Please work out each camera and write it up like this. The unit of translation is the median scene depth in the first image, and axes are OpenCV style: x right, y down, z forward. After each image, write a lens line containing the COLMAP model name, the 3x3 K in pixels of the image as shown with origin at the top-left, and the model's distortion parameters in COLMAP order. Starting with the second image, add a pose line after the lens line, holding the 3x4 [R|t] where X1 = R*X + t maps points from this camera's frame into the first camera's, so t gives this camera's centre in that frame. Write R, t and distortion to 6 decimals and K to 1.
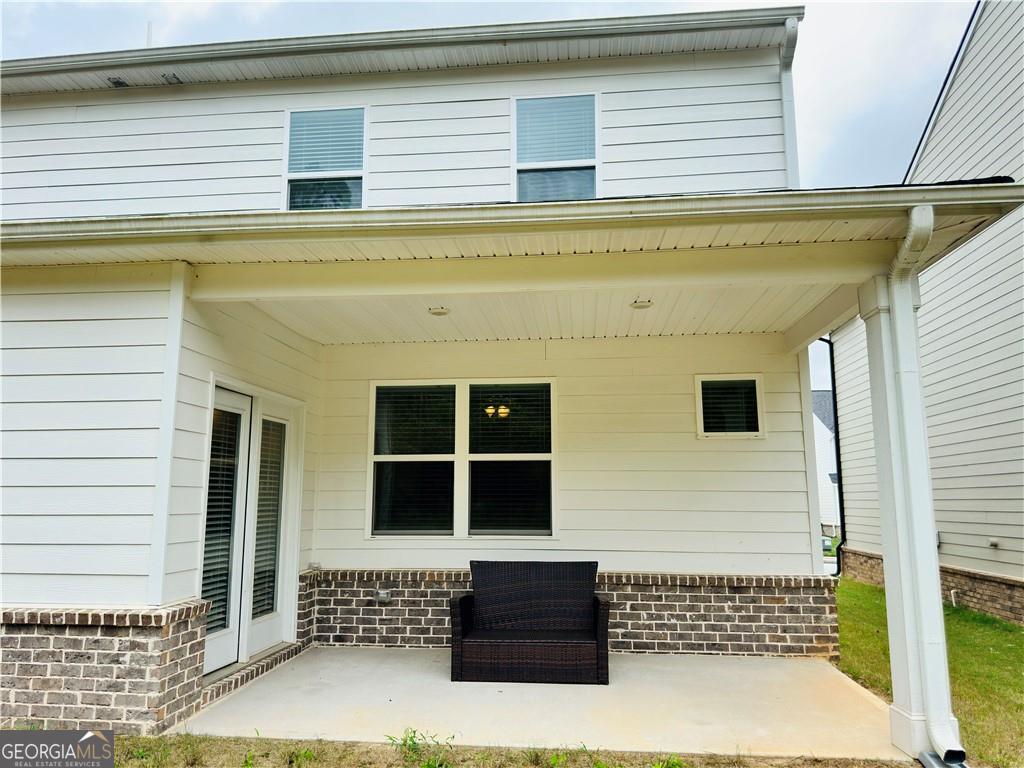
lens RADIAL K [[713.0, 0, 513.8], [0, 713.0, 389.0], [0, 0, 1]] dist [0.119103, -0.166728]
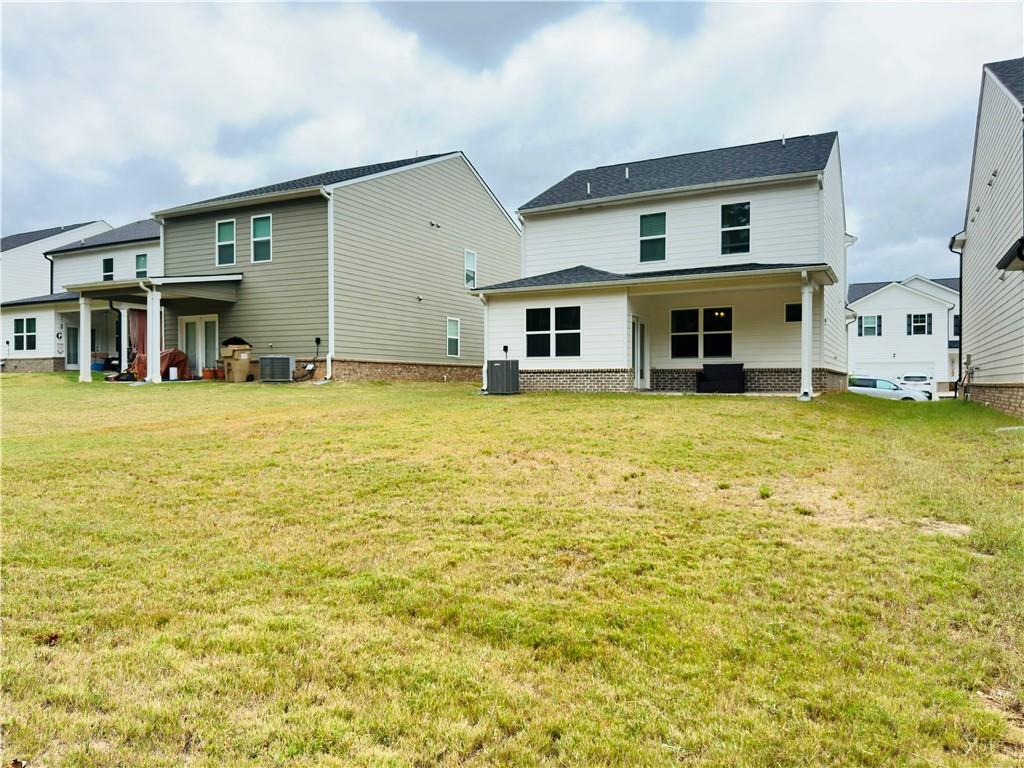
lens RADIAL K [[713.0, 0, 513.8], [0, 713.0, 389.0], [0, 0, 1]] dist [0.119103, -0.166728]
pose [[0.930602, 0.003895, -0.366013, 0.313737], [0.055562, 0.986853, 0.151769, -0.181493], [0.361792, -0.161573, 0.918151, -2.183216]]
